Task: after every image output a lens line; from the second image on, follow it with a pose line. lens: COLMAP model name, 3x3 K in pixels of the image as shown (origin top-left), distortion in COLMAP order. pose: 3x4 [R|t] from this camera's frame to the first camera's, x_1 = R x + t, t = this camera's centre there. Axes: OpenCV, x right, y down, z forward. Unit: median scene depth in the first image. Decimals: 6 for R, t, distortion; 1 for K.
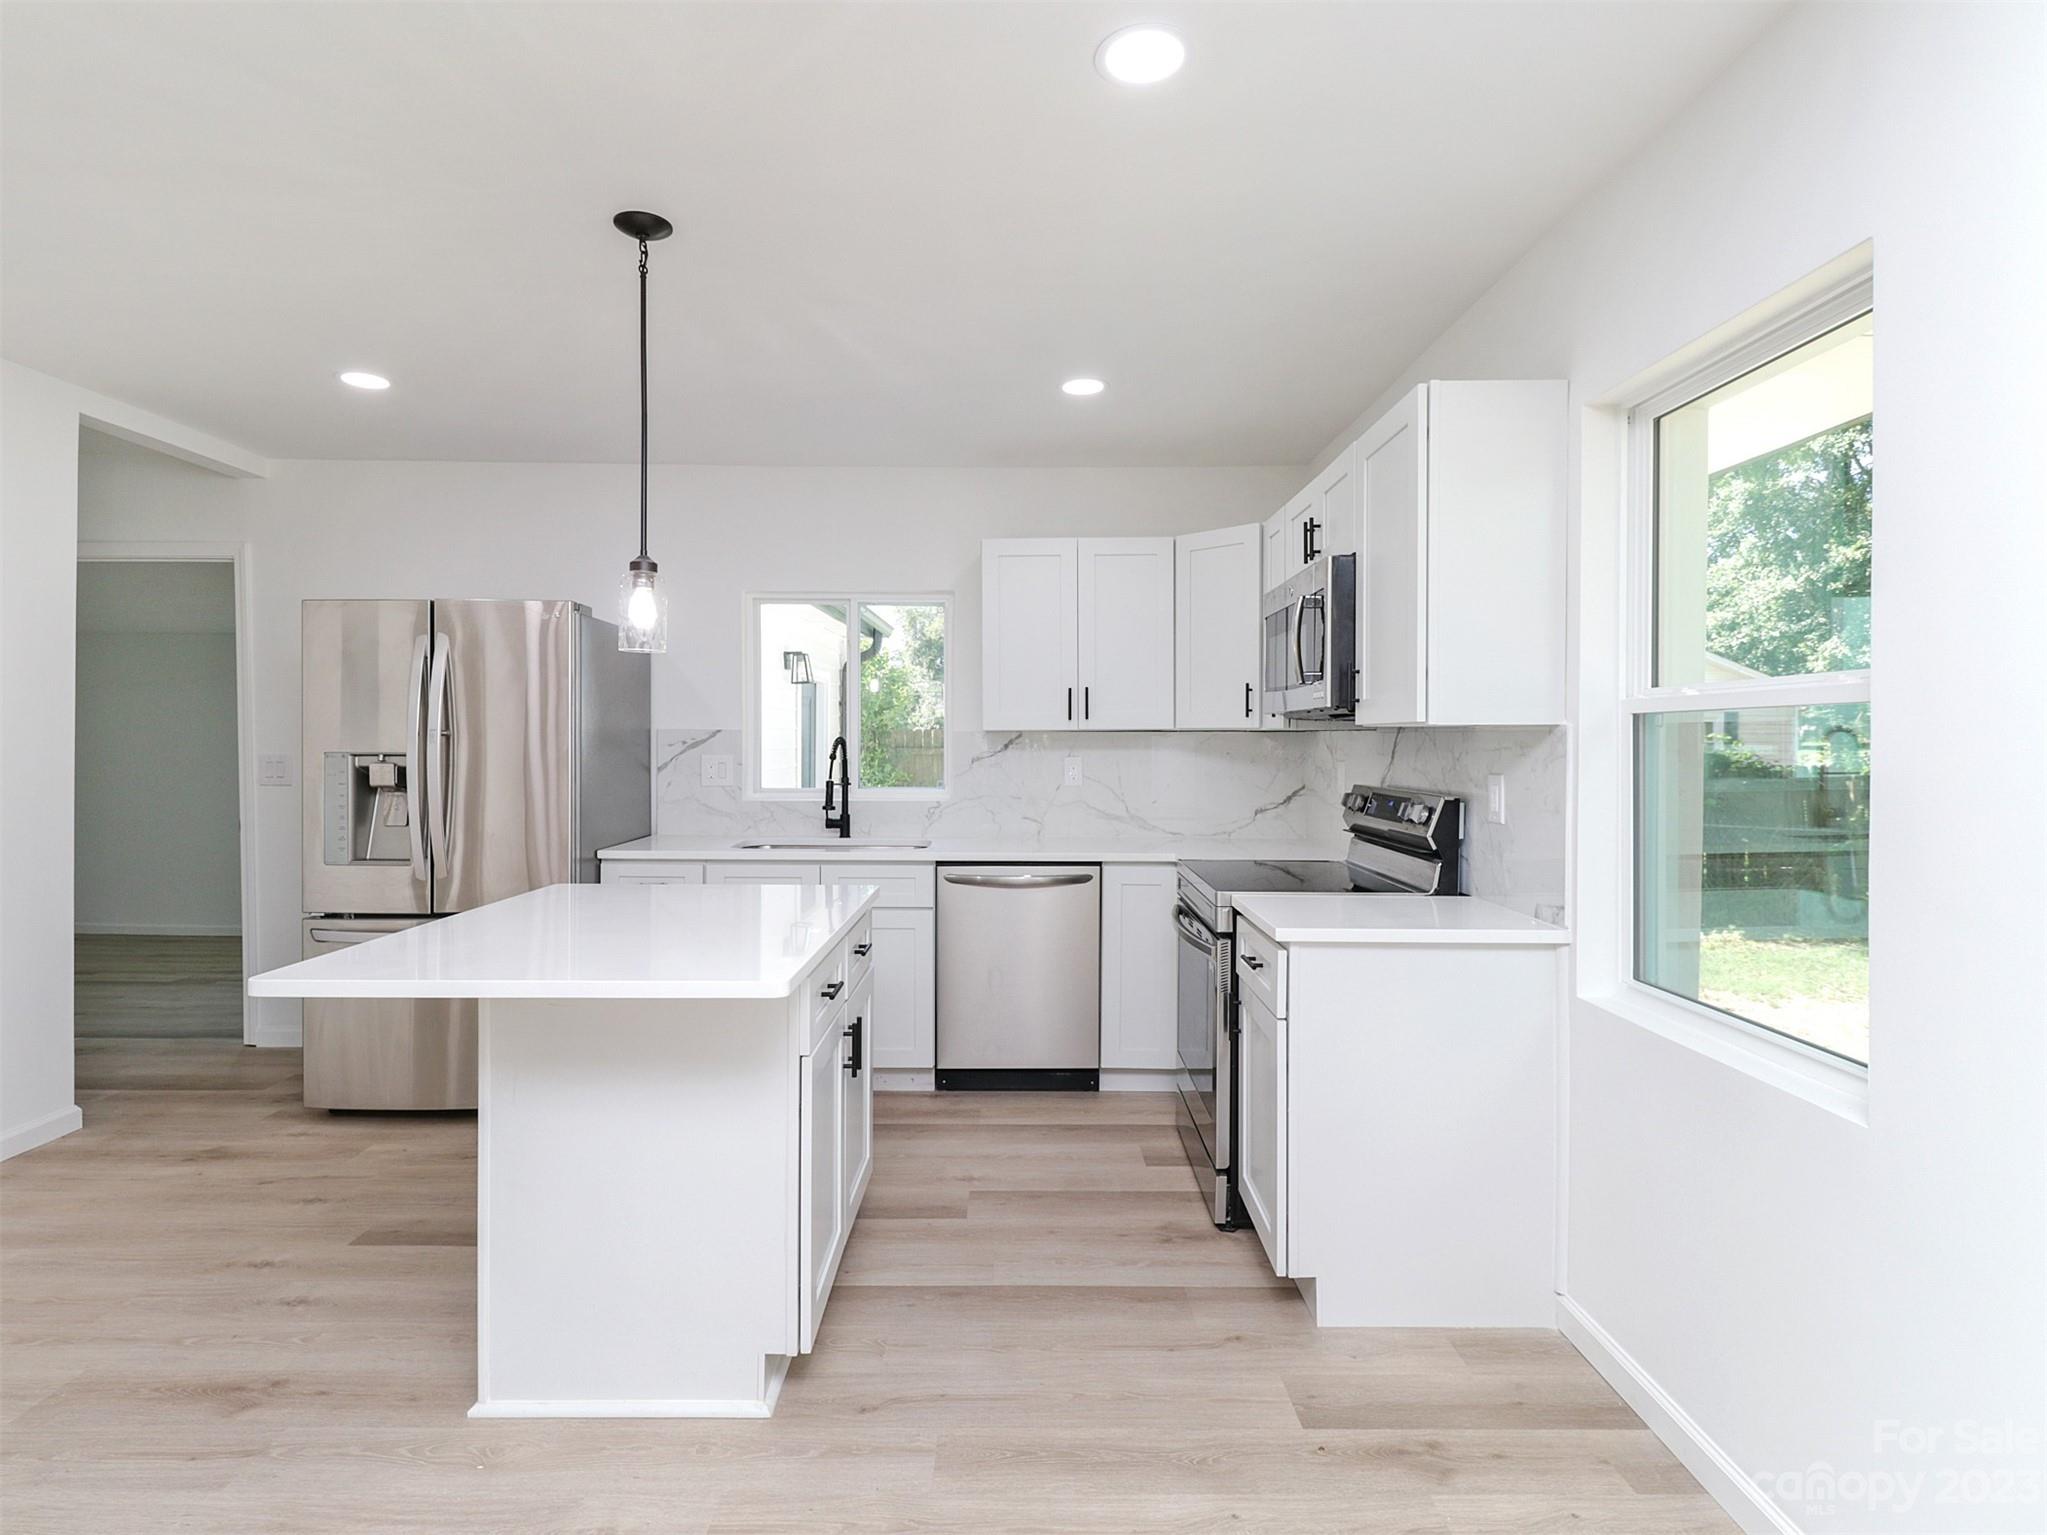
lens RADIAL K [[1323.3, 0, 1039.0], [0, 1323.3, 755.7], [0, 0, 1]] dist [0.019953, -0.023806]
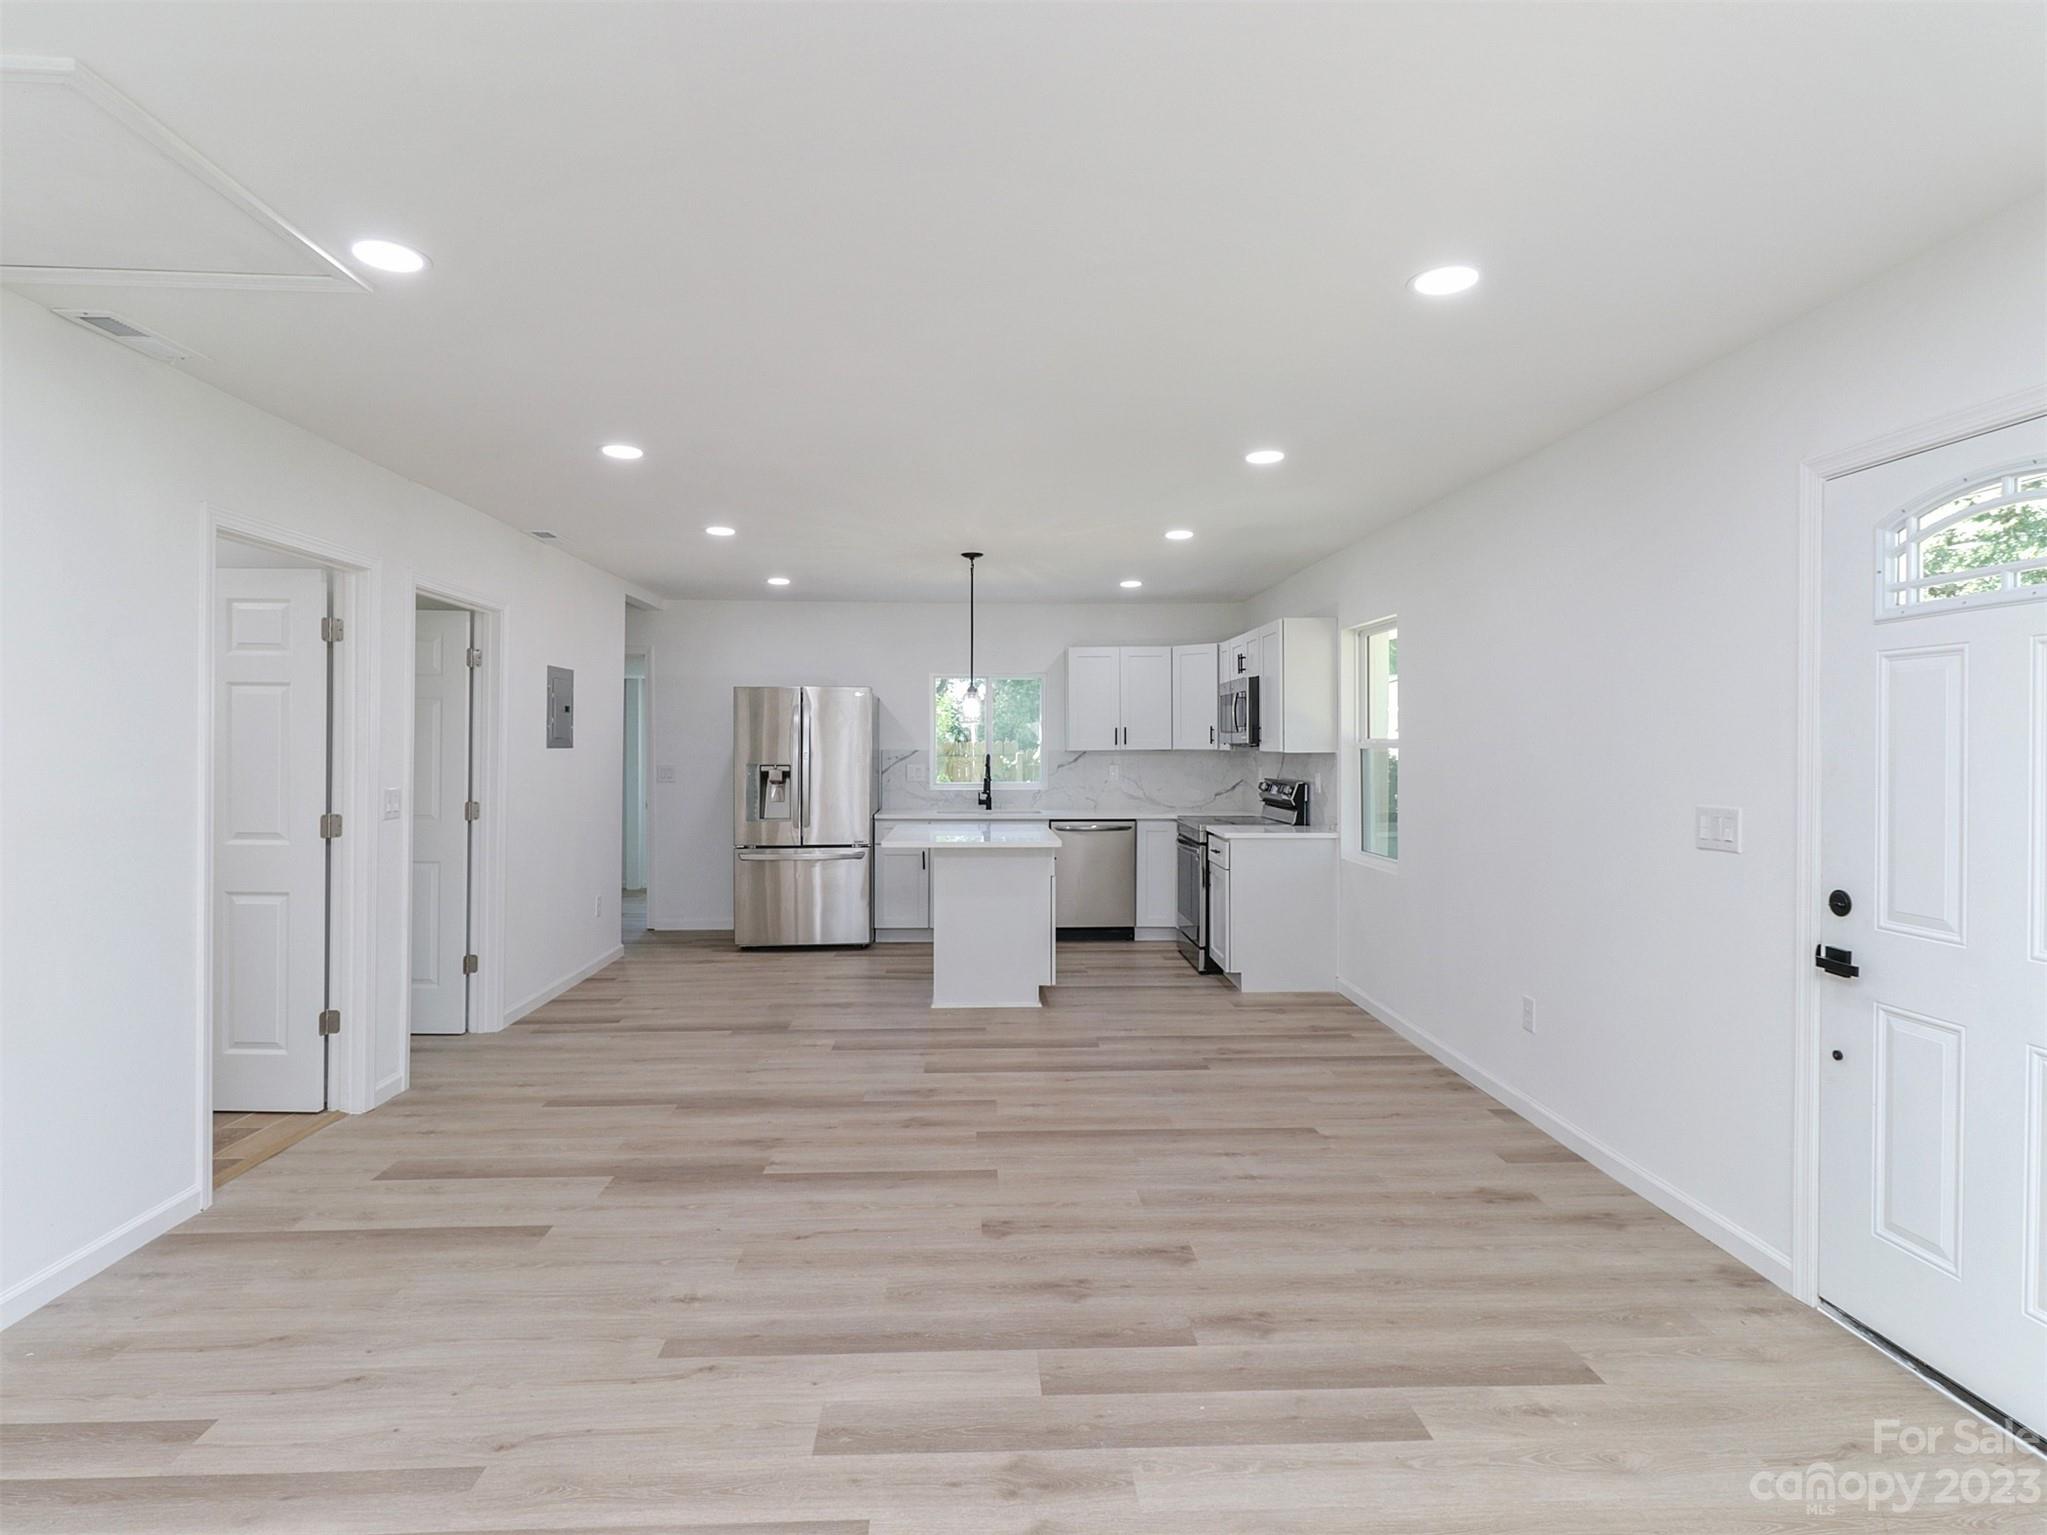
lens RADIAL K [[1323.3, 0, 1056.9], [0, 1323.3, 764.7], [0, 0, 1]] dist [0.019953, -0.023806]
pose [[0.998961, -0.003845, 0.045411, -0.193345], [0.003661, 0.999985, 0.004121, -0.009409], [-0.045426, -0.003950, 0.998960, -1.144305]]
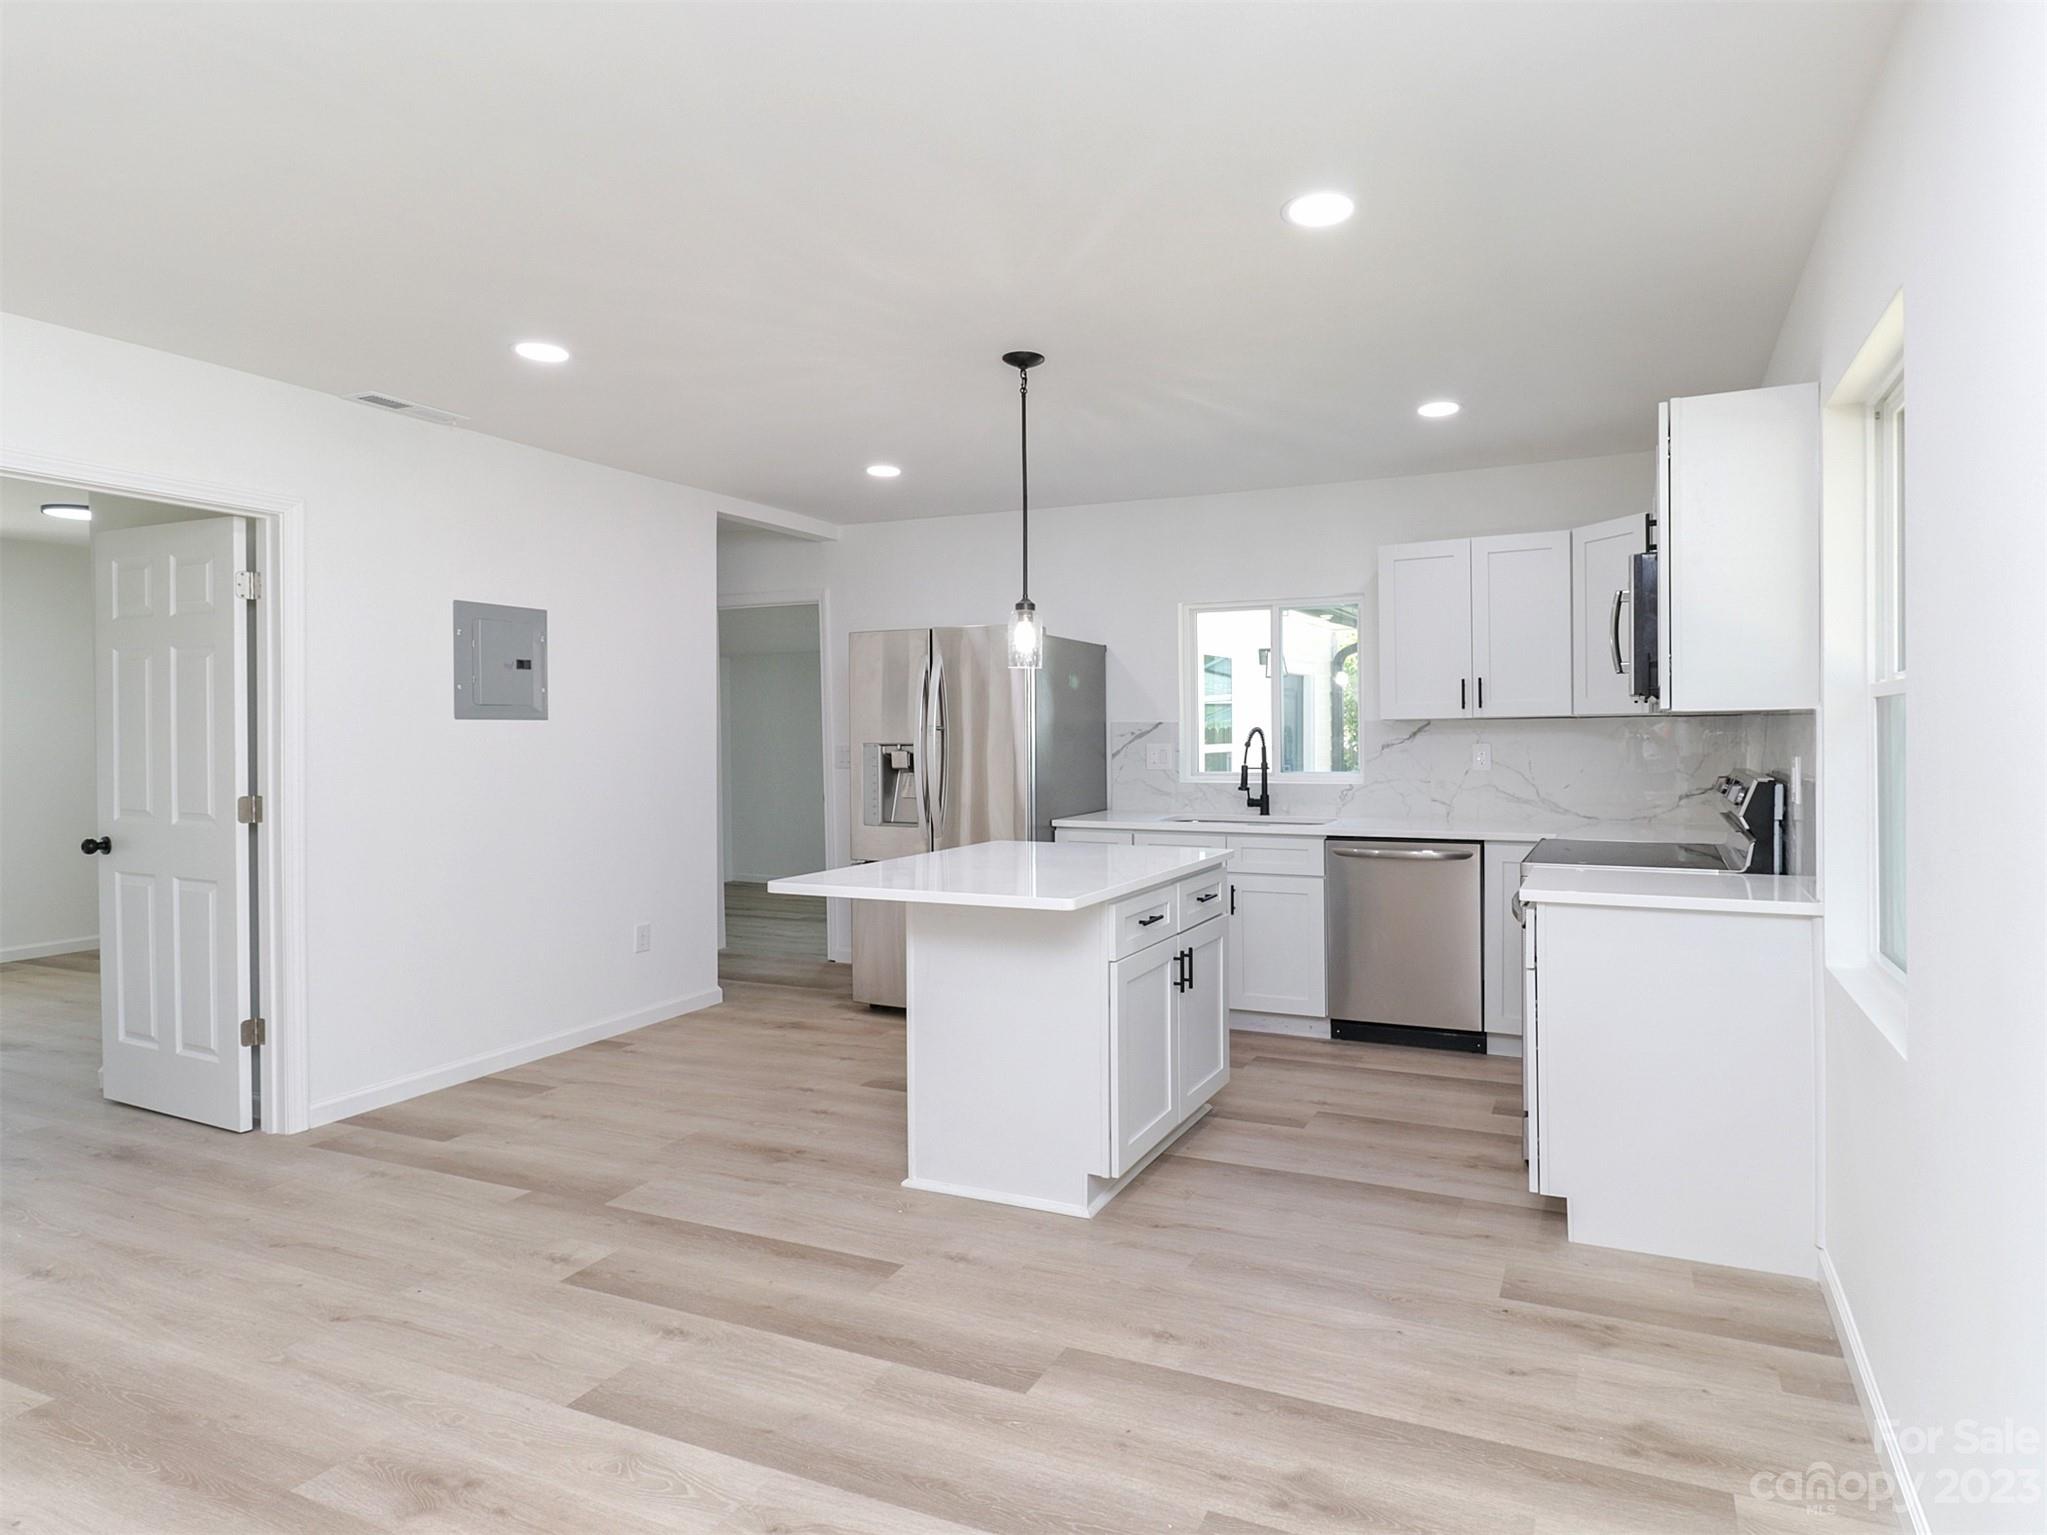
lens RADIAL K [[1323.3, 0, 961.3], [0, 1323.3, 753.4], [0, 0, 1]] dist [0.019953, -0.023806]
pose [[0.887356, -0.002835, -0.461076, 0.211446], [0.005874, 0.999969, 0.005157, 0.001840], [0.461047, -0.007285, 0.887346, -0.192352]]
